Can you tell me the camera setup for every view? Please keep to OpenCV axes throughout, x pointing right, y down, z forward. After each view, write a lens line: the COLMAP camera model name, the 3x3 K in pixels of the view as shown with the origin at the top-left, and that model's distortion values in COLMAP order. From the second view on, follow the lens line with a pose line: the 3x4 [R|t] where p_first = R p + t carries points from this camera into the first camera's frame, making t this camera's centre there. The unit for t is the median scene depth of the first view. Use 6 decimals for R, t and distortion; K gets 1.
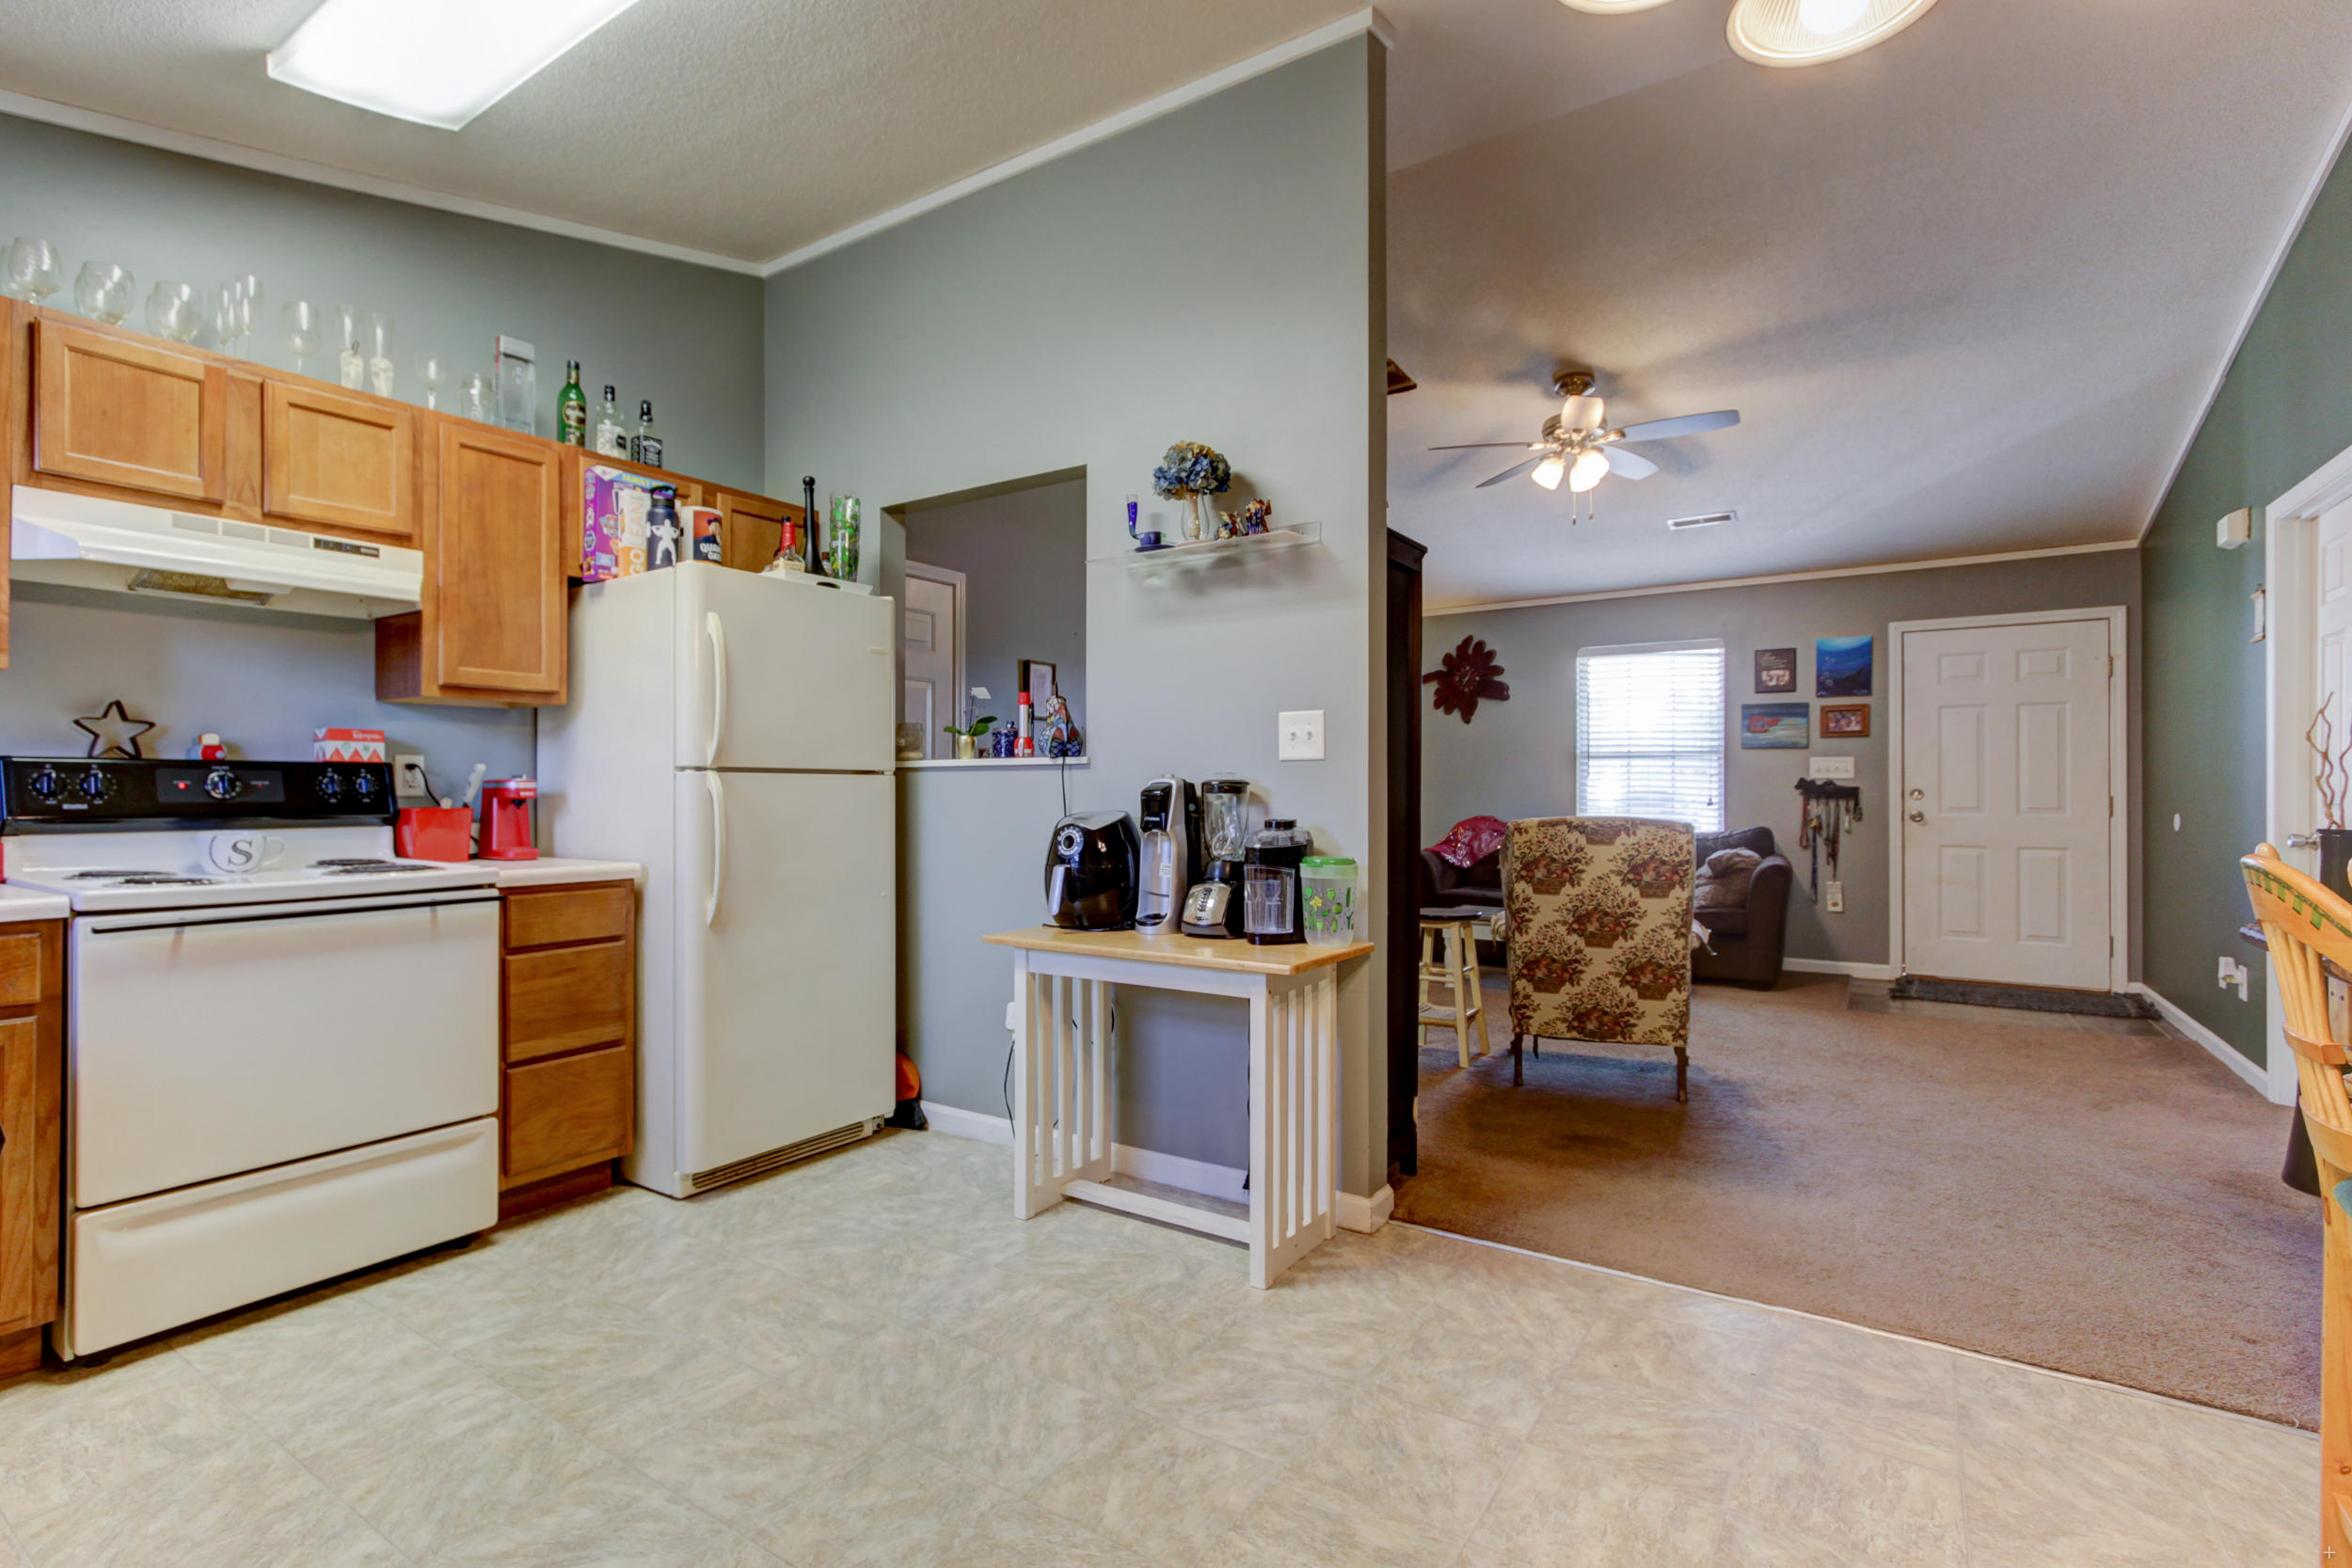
lens RADIAL K [[1098.9, 0, 1140.1], [0, 1098.9, 787.6], [0, 0, 1]] dist [0.005193, 0.002413]
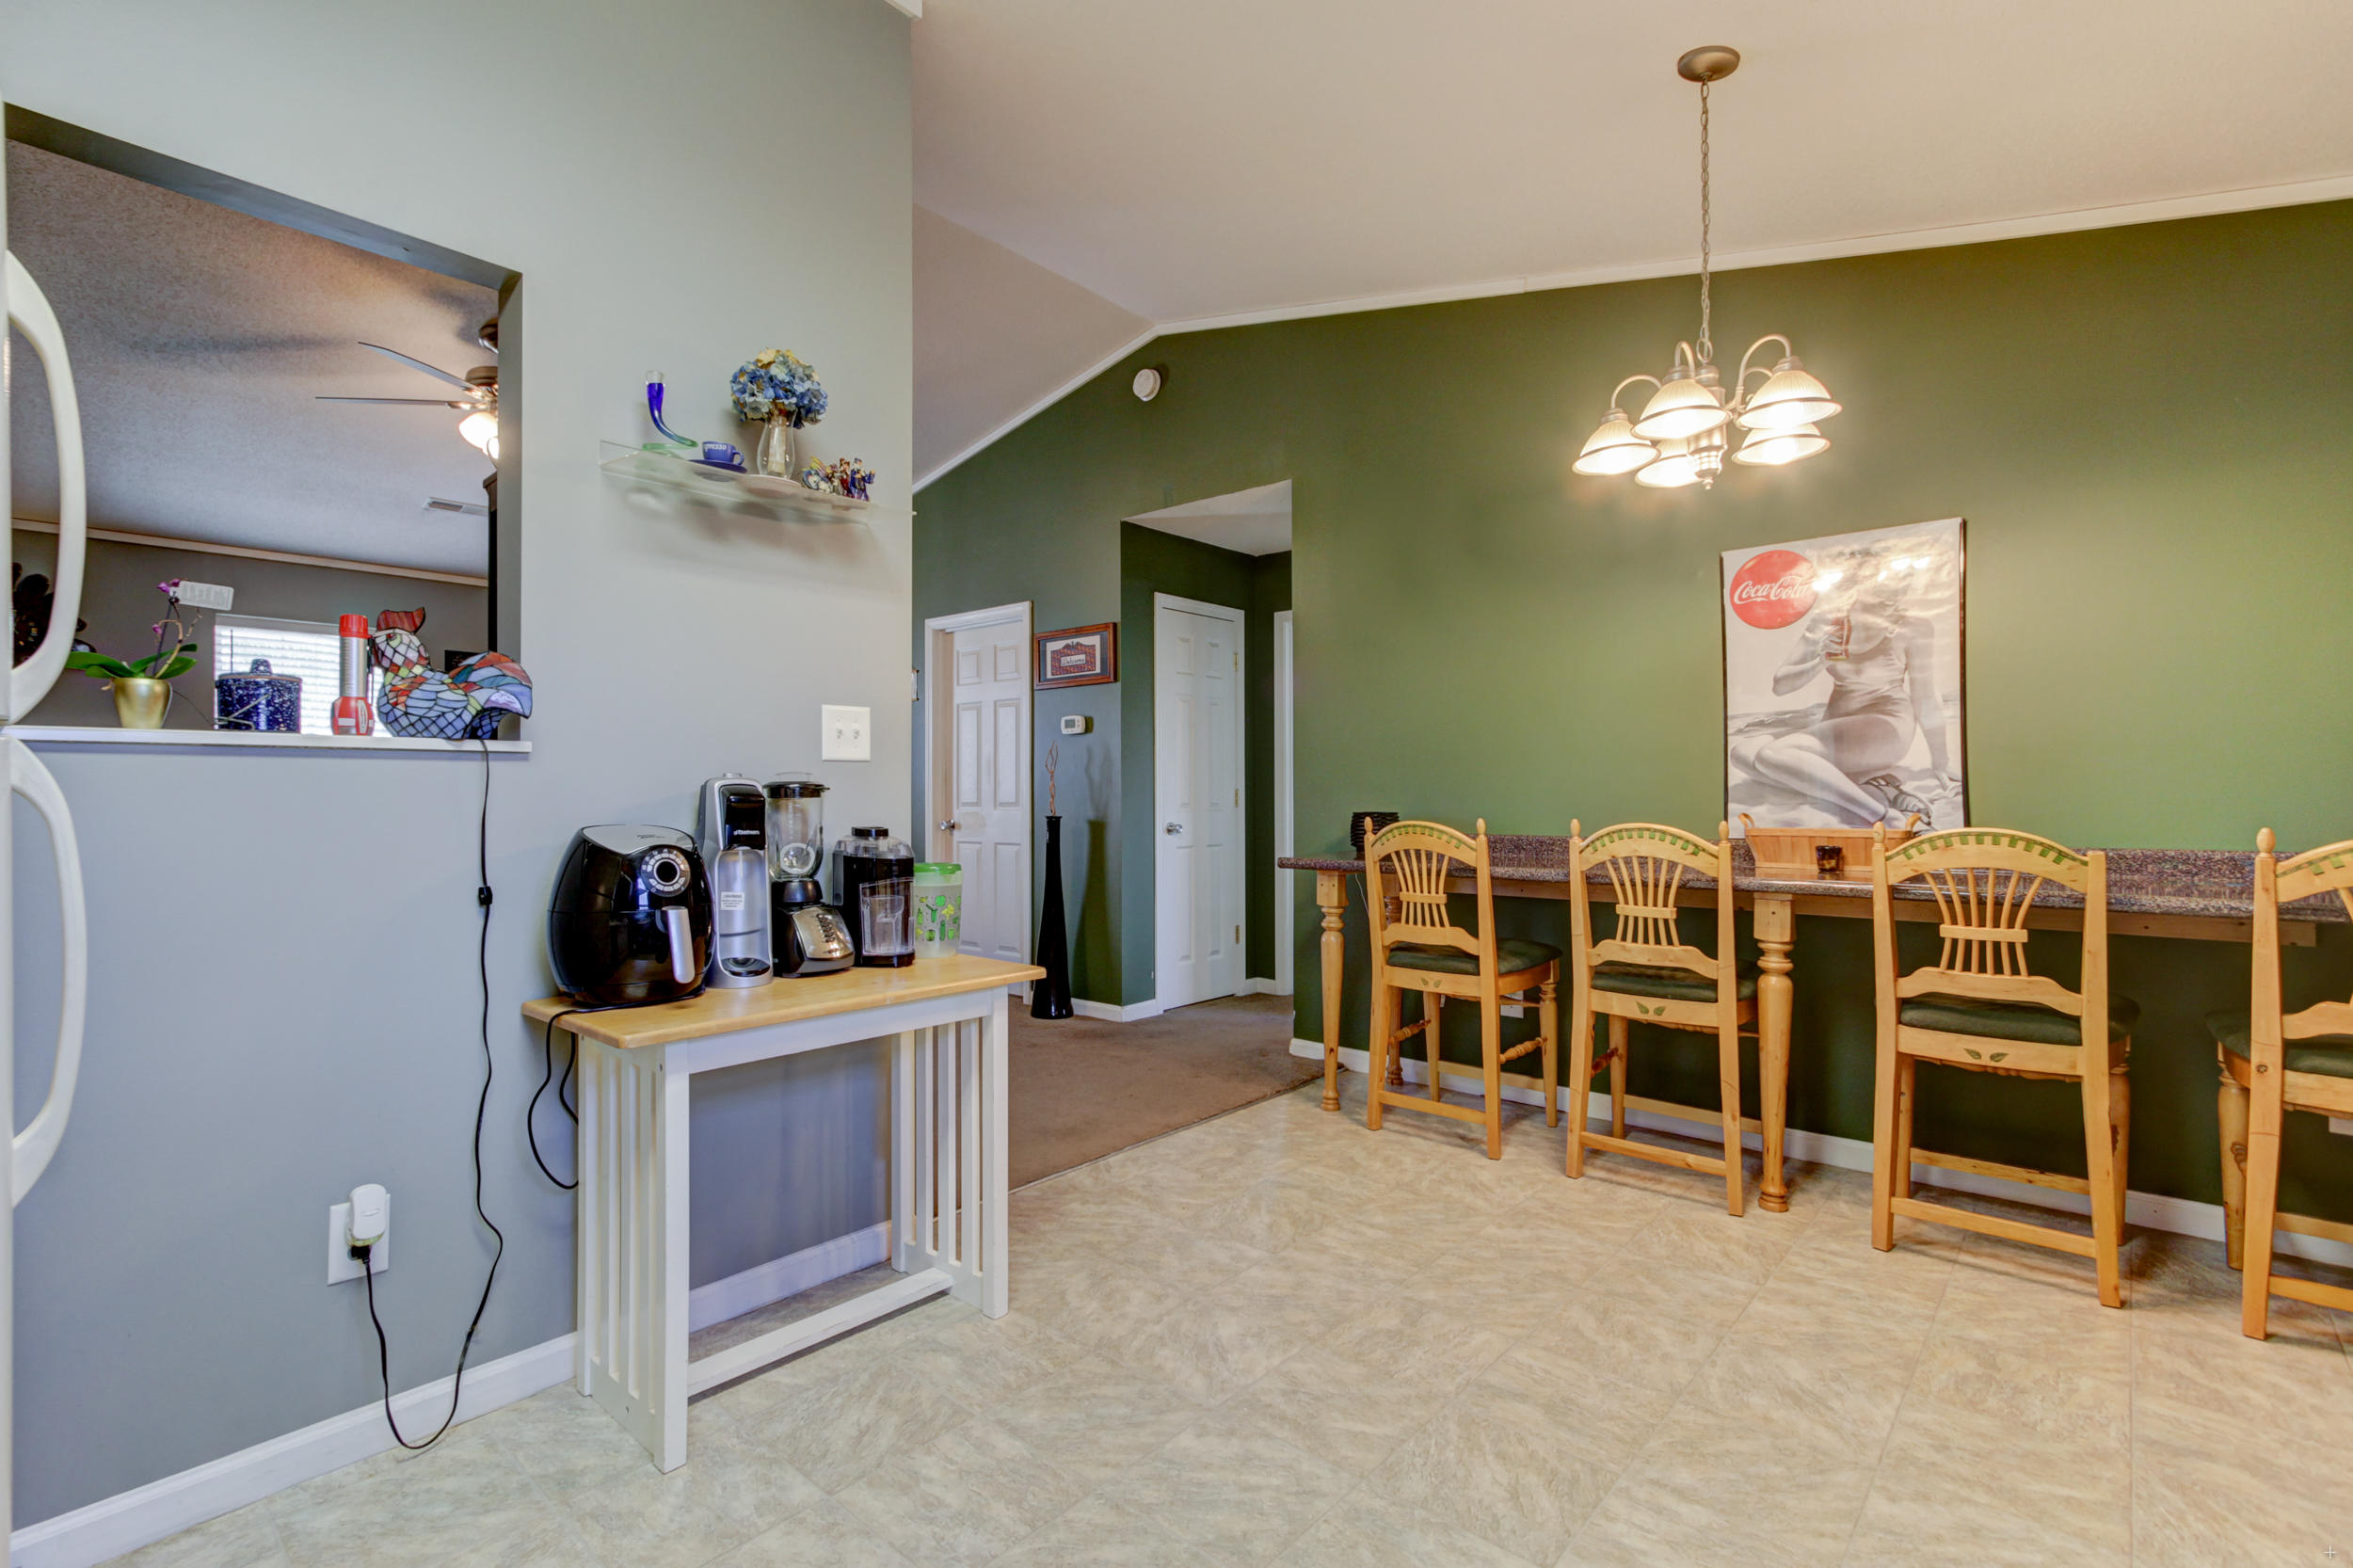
lens RADIAL K [[1099.4, 0, 1180.1], [0, 1099.4, 815.2], [0, 0, 1]] dist [0.005193, 0.002413]
pose [[0.103816, -0.015392, 0.994477, -0.806462], [0.001704, 0.999882, 0.015297, 0.007187], [-0.994595, 0.000106, 0.103830, 0.704027]]
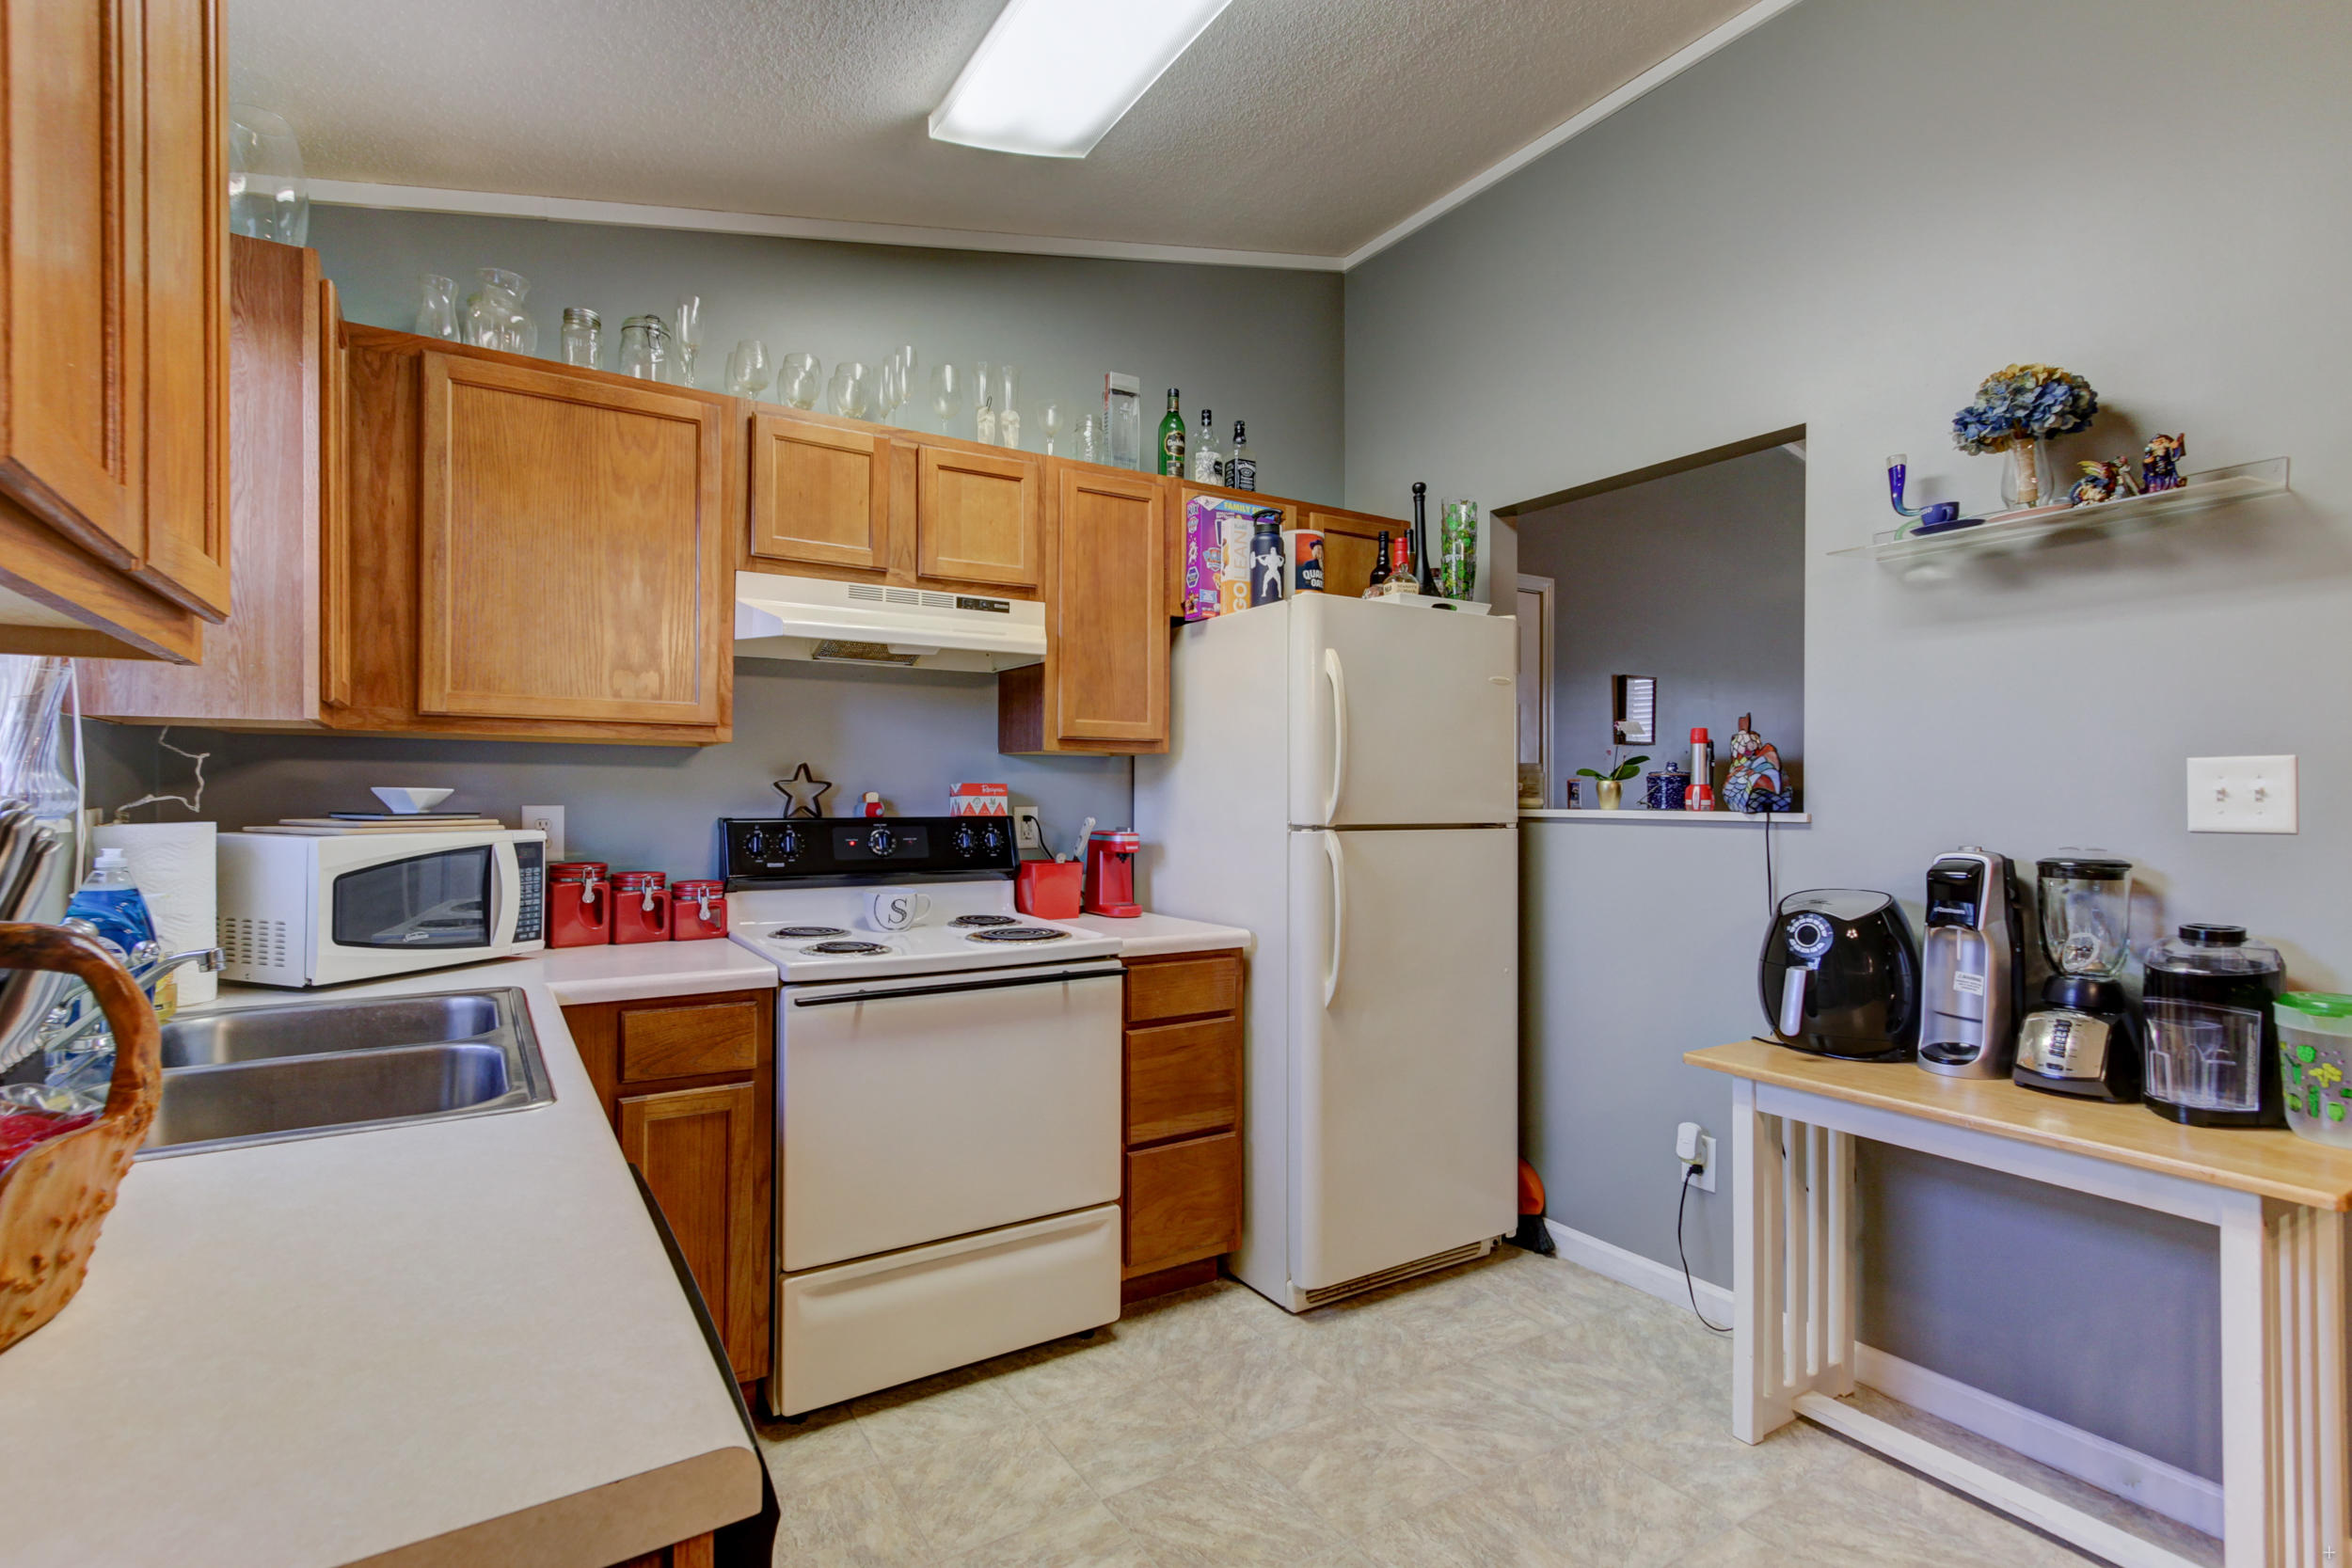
lens RADIAL K [[1098.9, 0, 1148.4], [0, 1098.9, 790.4], [0, 0, 1]] dist [0.005193, 0.002413]
pose [[0.913866, 0.001500, -0.406012, -0.167661], [-0.002161, 0.999997, -0.001168, -0.045912], [0.406009, 0.001945, 0.913867, 0.144685]]
